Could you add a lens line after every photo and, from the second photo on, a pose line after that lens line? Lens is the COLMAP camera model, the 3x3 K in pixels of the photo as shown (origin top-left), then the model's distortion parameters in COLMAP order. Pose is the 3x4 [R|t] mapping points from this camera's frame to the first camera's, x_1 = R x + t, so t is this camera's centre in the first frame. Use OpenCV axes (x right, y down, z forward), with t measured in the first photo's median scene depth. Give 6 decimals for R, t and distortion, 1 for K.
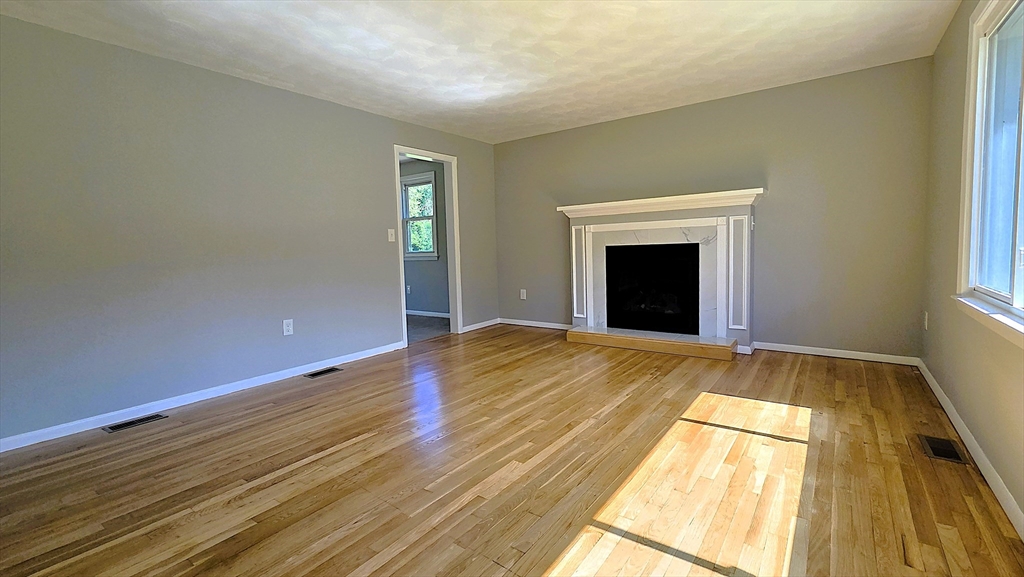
lens RADIAL K [[444.8, 0, 528.9], [0, 444.8, 287.4], [0, 0, 1]] dist [0.002721, 0.000158]
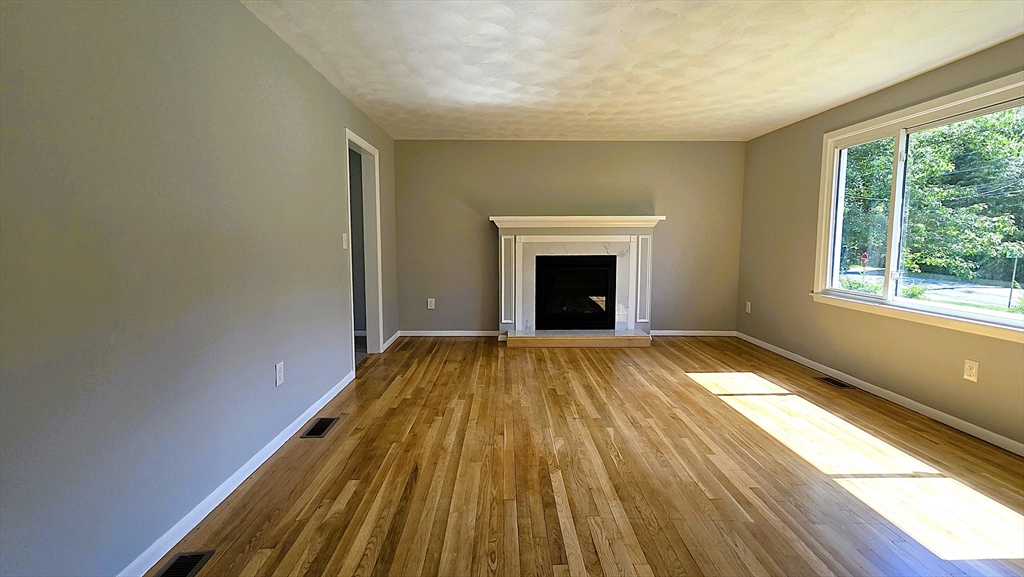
lens RADIAL K [[432.8, 0, 515.4], [0, 432.8, 279.3], [0, 0, 1]] dist [0.001846, -0.000276]
pose [[0.803053, -0.022738, 0.595474, -0.653555], [0.030045, 0.999546, -0.002350, -0.044653], [-0.595150, 0.019778, 0.803371, 0.235019]]
